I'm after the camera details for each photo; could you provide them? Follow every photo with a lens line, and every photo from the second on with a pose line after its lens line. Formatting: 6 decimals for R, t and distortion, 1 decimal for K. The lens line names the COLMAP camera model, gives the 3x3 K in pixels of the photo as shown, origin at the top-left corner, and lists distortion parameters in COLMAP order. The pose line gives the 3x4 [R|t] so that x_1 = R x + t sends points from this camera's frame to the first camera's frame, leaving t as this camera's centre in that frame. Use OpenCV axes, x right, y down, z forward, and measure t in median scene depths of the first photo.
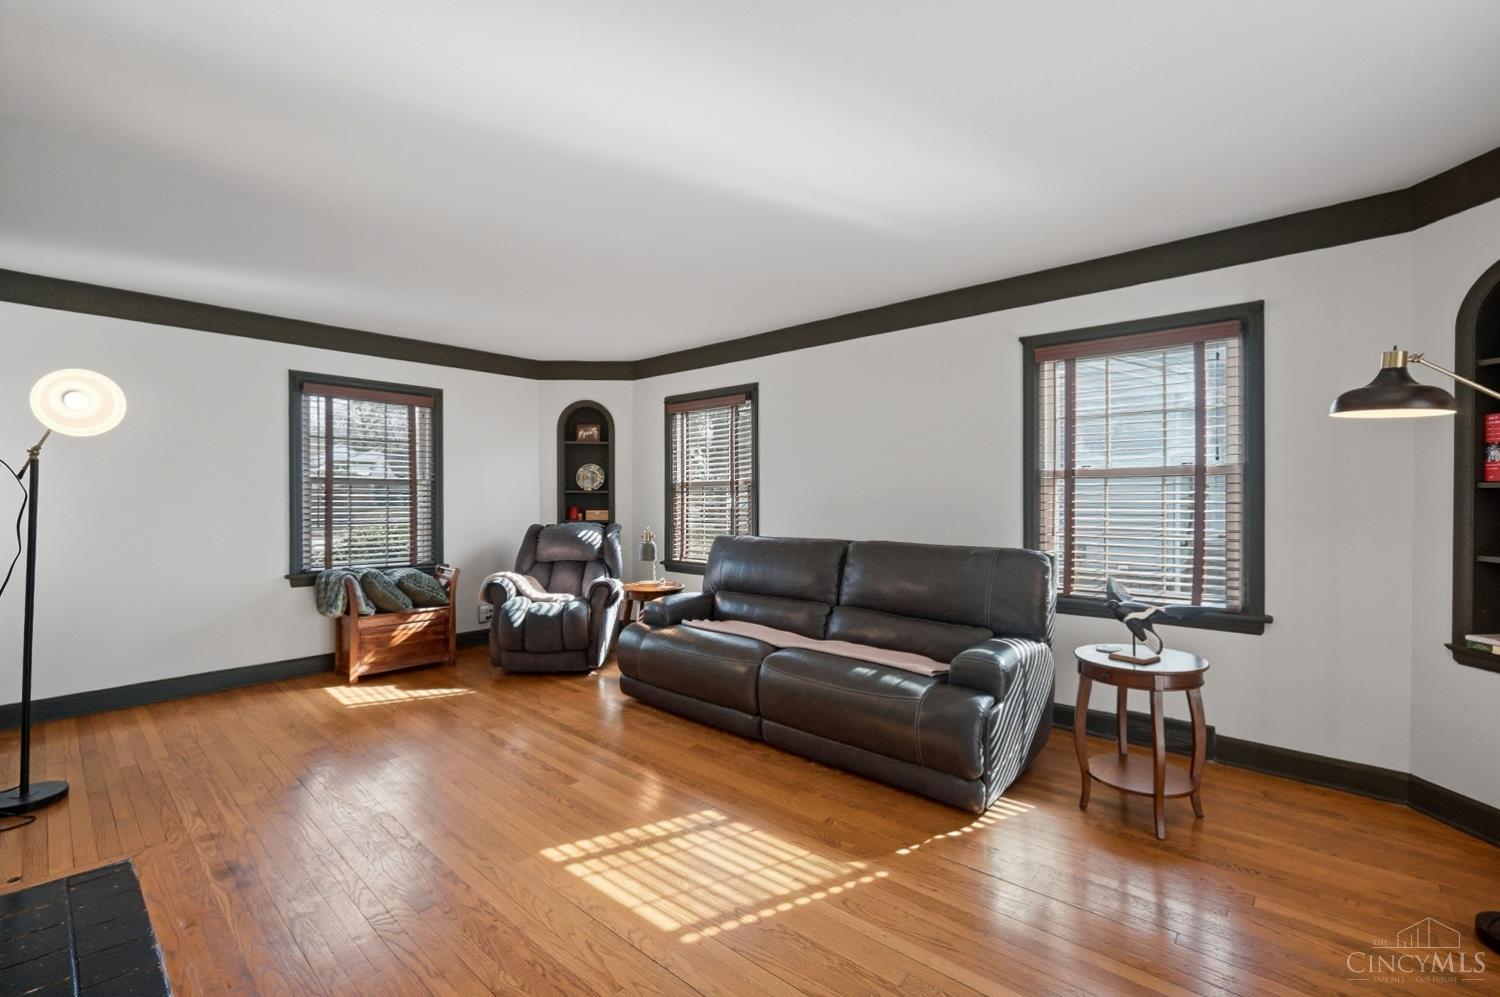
lens RADIAL K [[645.5, 0, 725.8], [0, 645.5, 509.2], [0, 0, 1]] dist [-0.017388, 0.004256]
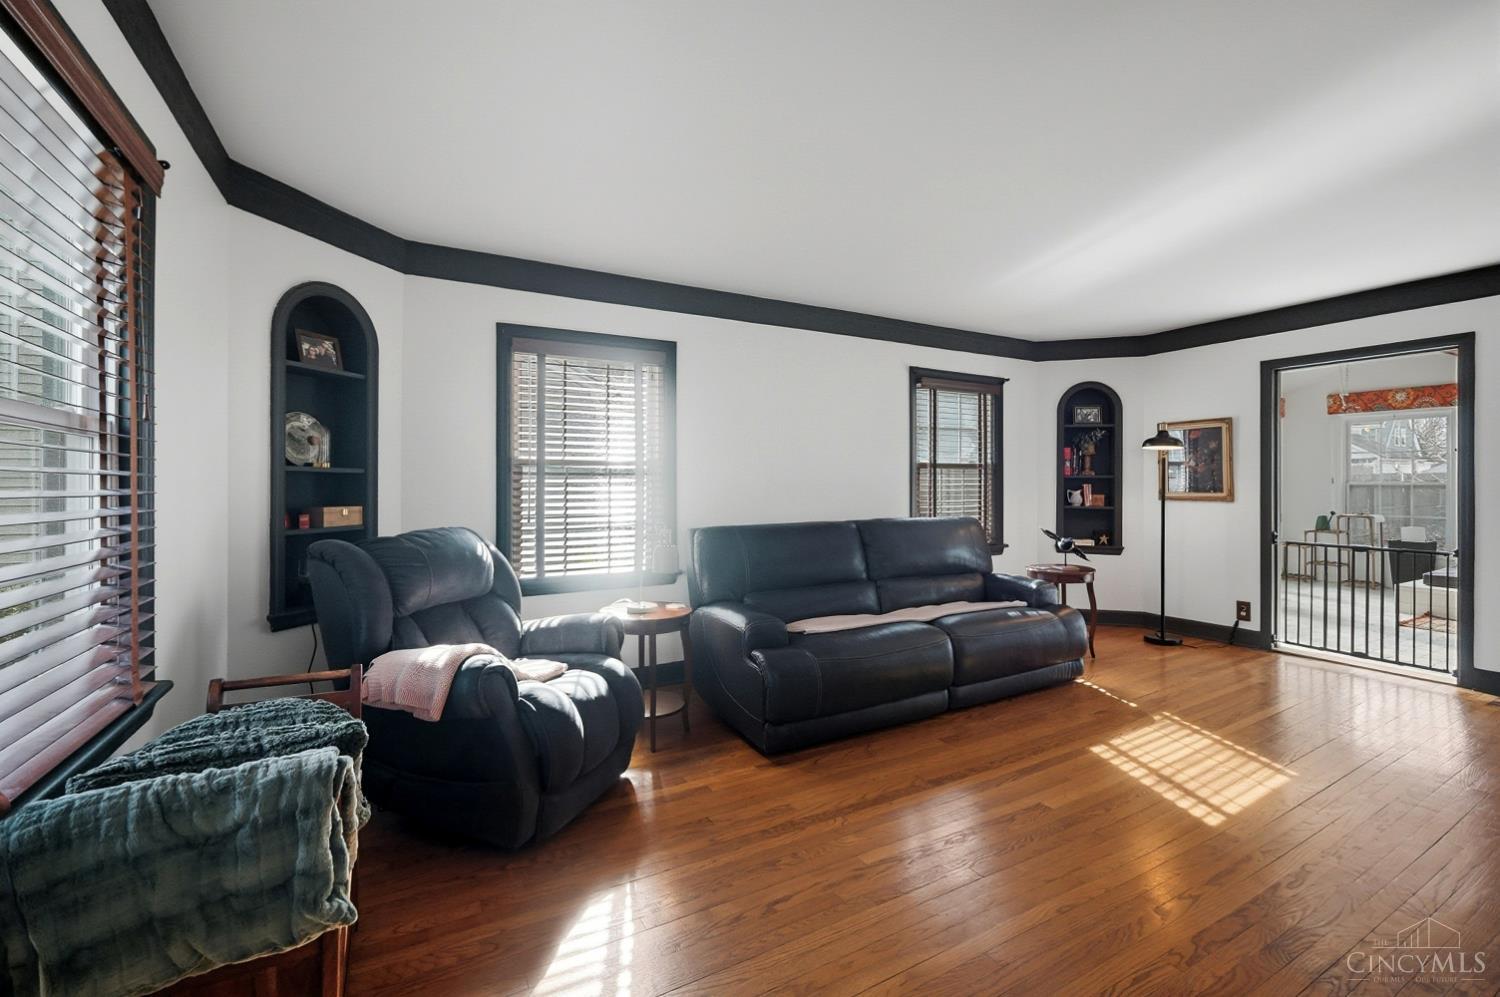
lens RADIAL K [[645.5, 0, 748.7], [0, 645.5, 488.7], [0, 0, 1]] dist [-0.017388, 0.004256]
pose [[0.302707, -0.005229, 0.953069, -1.027841], [0.021790, 0.999762, -0.001436, -0.008587], [-0.952835, 0.021202, 0.302749, 0.967339]]
